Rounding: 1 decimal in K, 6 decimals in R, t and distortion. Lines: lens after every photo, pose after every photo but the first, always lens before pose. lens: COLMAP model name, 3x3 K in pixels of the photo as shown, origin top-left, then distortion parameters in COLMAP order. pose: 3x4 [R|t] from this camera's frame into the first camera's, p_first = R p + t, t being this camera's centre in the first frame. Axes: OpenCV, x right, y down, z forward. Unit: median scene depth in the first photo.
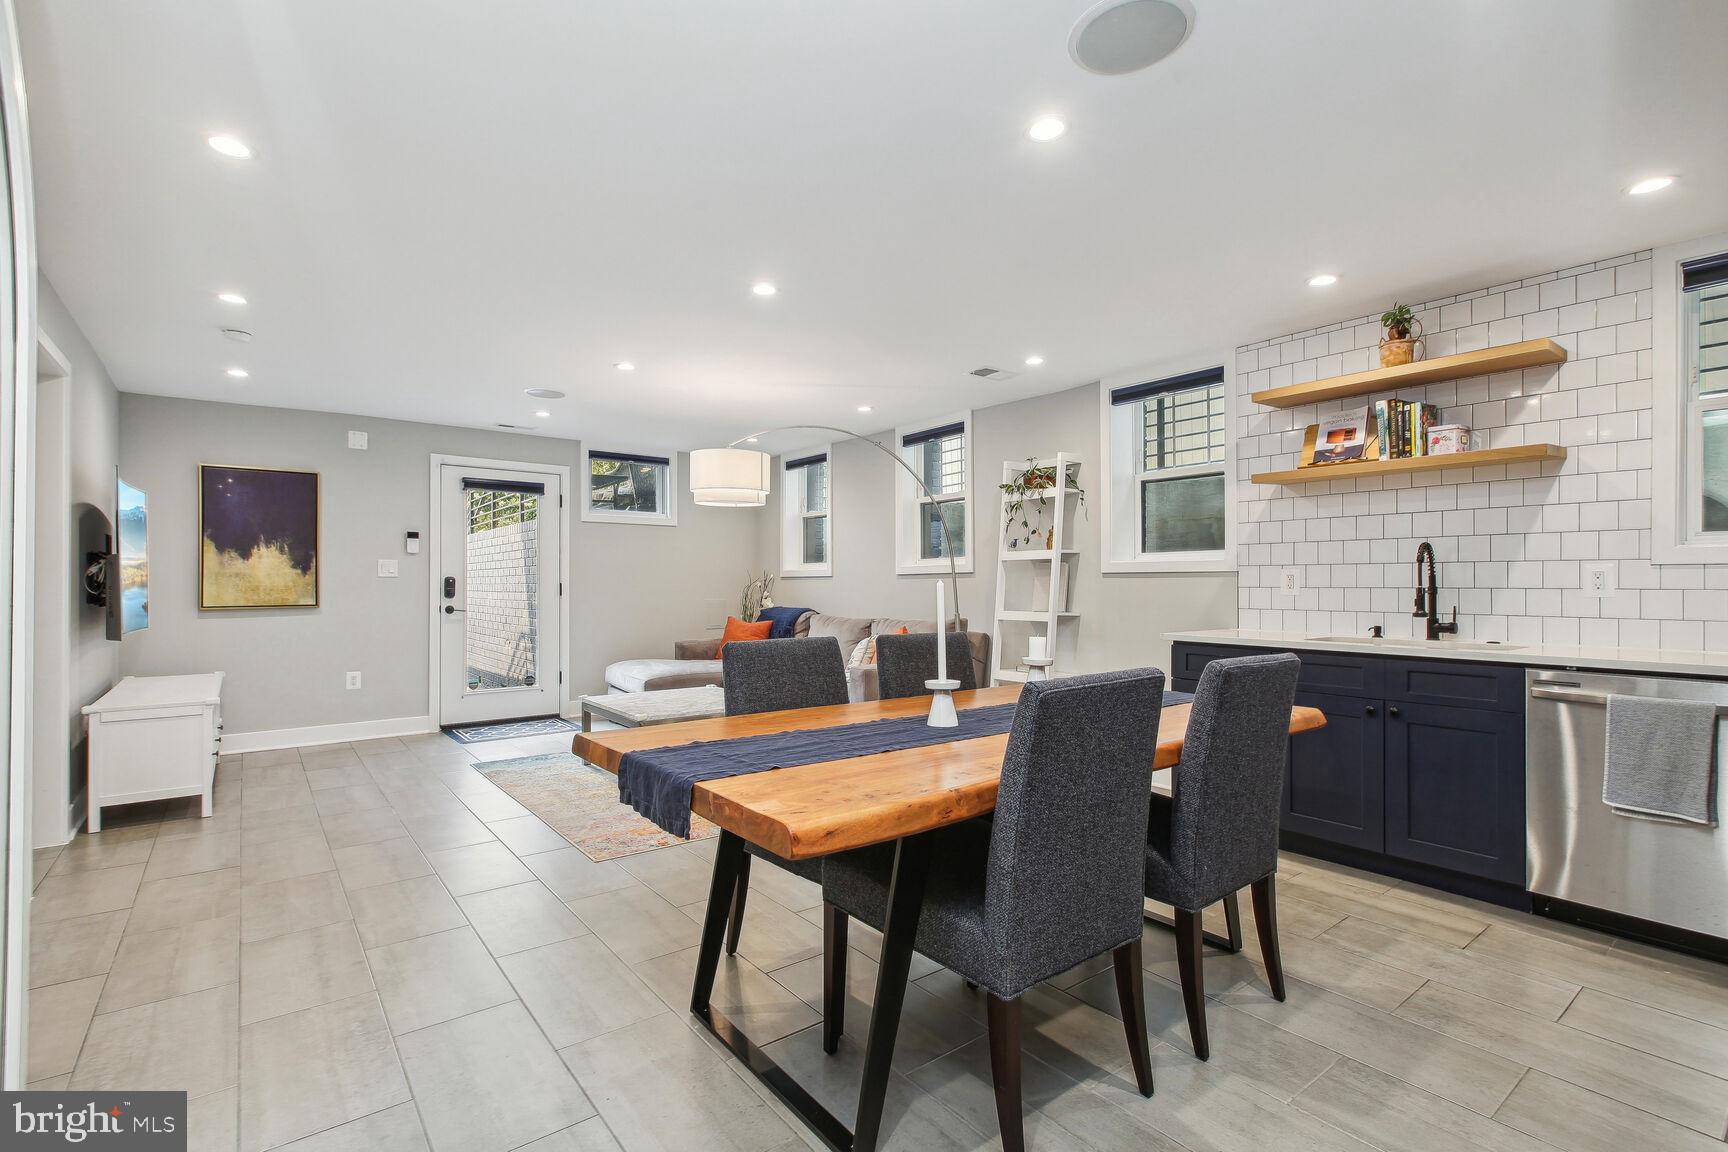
lens RADIAL K [[804.3, 0, 858.0], [0, 804.3, 583.6], [0, 0, 1]] dist [-0.014357, 0.008706]
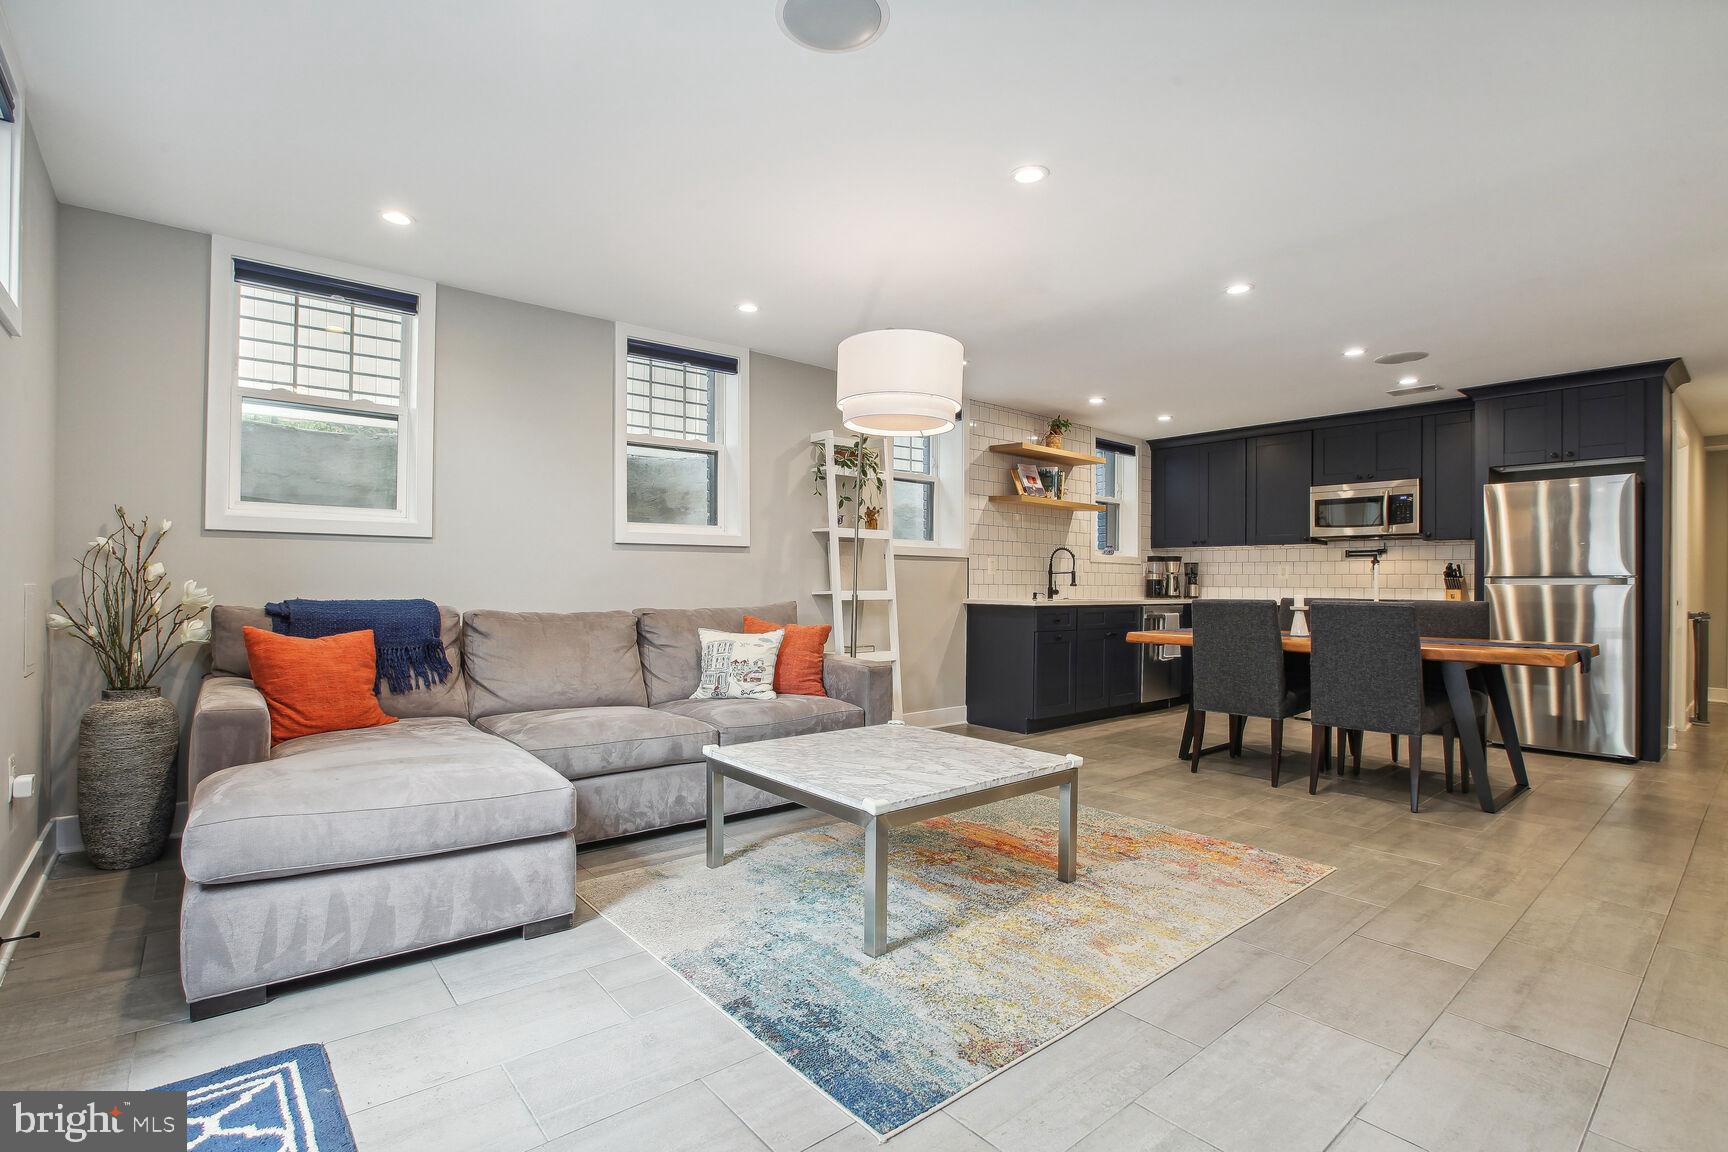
lens RADIAL K [[804.3, 0, 893.3], [0, 804.3, 579.7], [0, 0, 1]] dist [-0.014357, 0.008706]
pose [[-0.067008, -0.001093, 0.997752, -0.960951], [-0.013431, 0.999910, 0.000193, 0.025537], [-0.997662, -0.013388, -0.067017, 1.262301]]
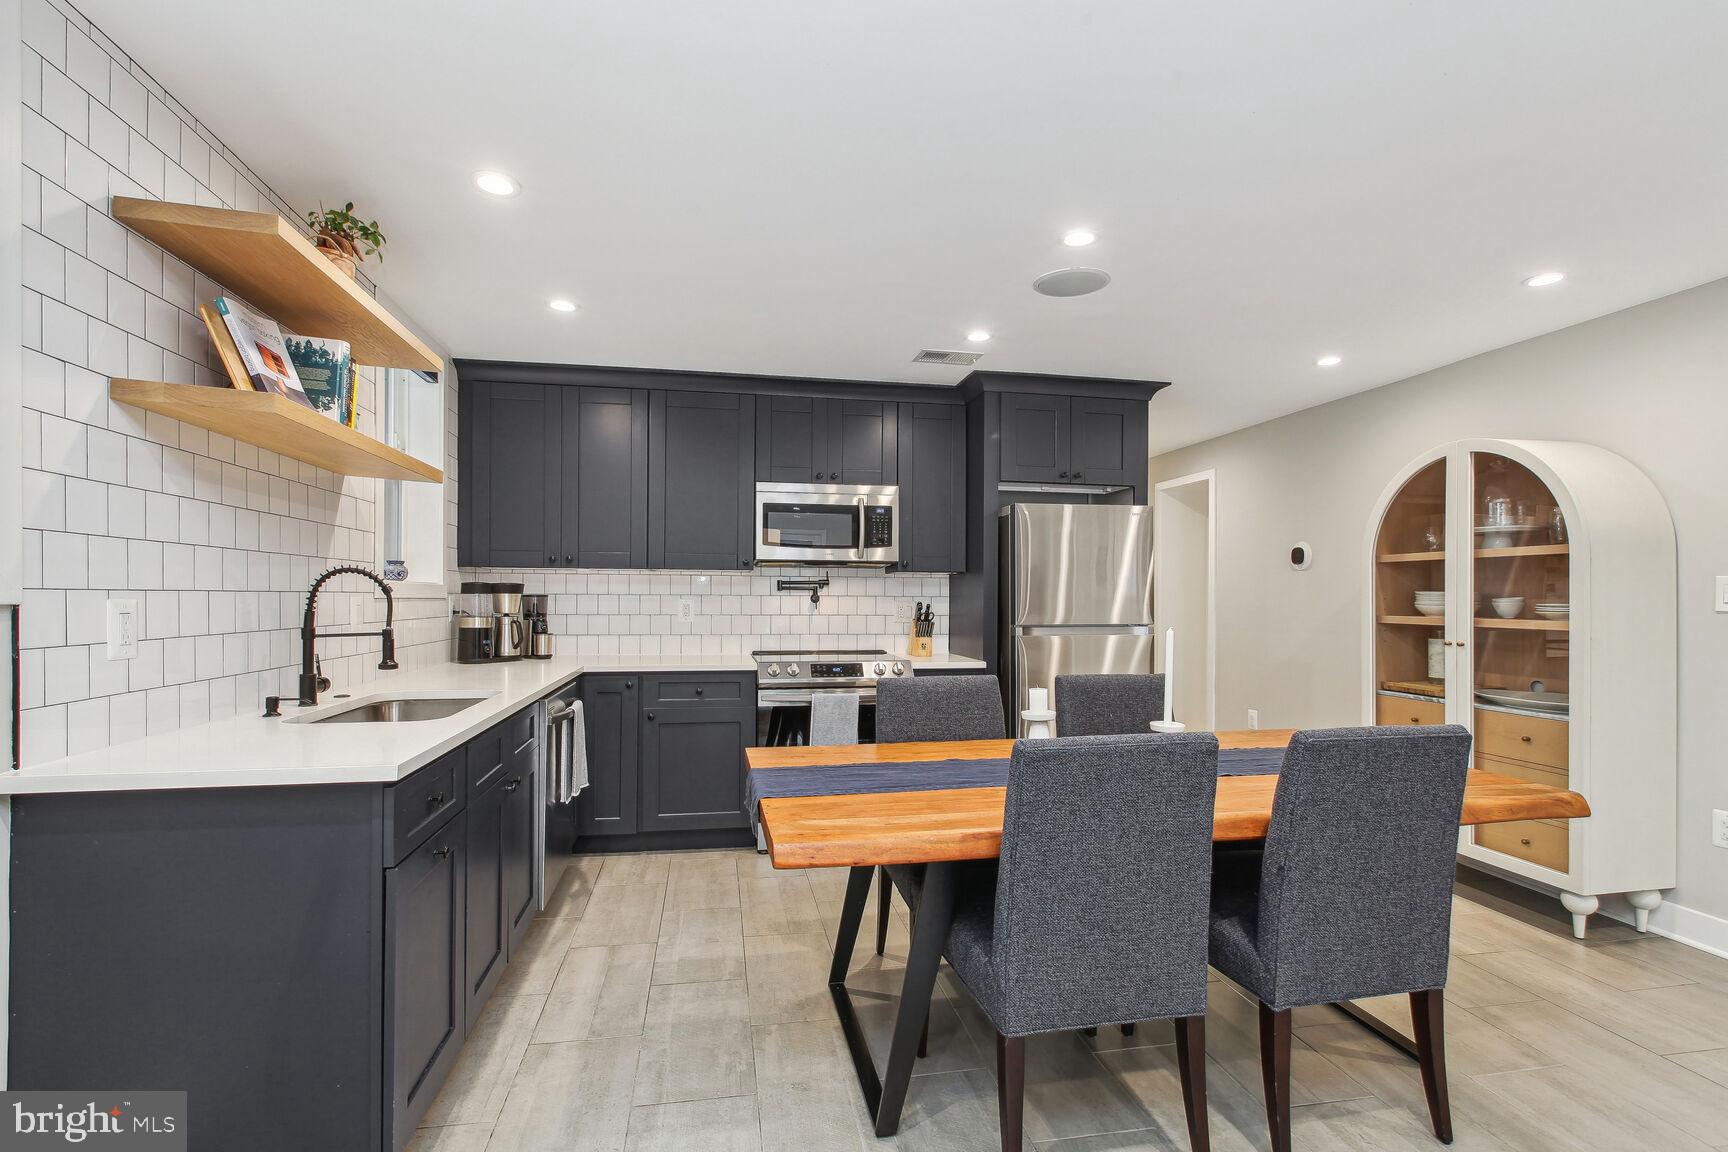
lens RADIAL K [[804.3, 0, 860.9], [0, 804.3, 599.5], [0, 0, 1]] dist [-0.014357, 0.008706]
pose [[-0.885051, -0.011808, 0.465345, -0.016118], [-0.012797, 0.999918, 0.001033, -0.022646], [-0.465319, -0.005041, -0.885129, 1.170658]]
